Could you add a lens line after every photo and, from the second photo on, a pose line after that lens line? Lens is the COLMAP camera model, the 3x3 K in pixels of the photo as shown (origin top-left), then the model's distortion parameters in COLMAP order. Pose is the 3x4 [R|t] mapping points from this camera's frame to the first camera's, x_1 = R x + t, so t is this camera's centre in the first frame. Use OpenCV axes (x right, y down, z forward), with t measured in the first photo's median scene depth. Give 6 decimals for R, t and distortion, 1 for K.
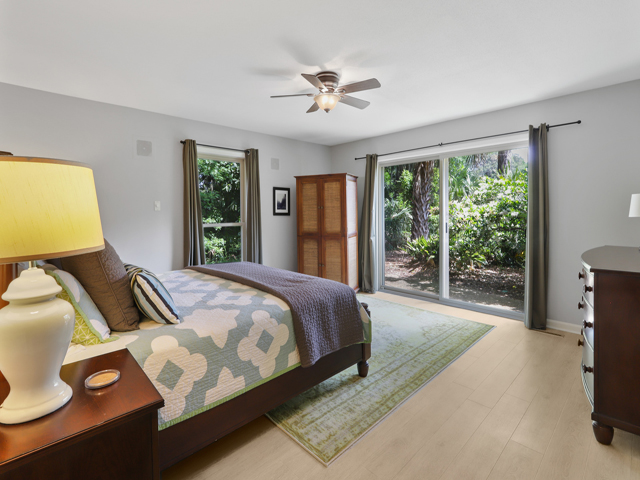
lens RADIAL K [[314.3, 0, 315.0], [0, 314.3, 235.2], [0, 0, 1]] dist [0.000607, 0.000622]
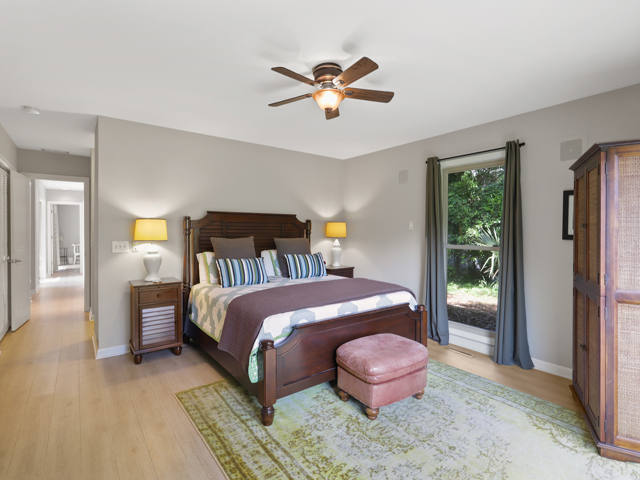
lens RADIAL K [[314.3, 0, 314.7], [0, 314.3, 238.9], [0, 0, 1]] dist [0.000607, 0.000622]
pose [[-0.106725, 0.037502, -0.993581, 1.081025], [-0.078448, 0.995856, 0.046014, -0.117891], [0.991189, 0.082855, -0.103340, 1.305654]]
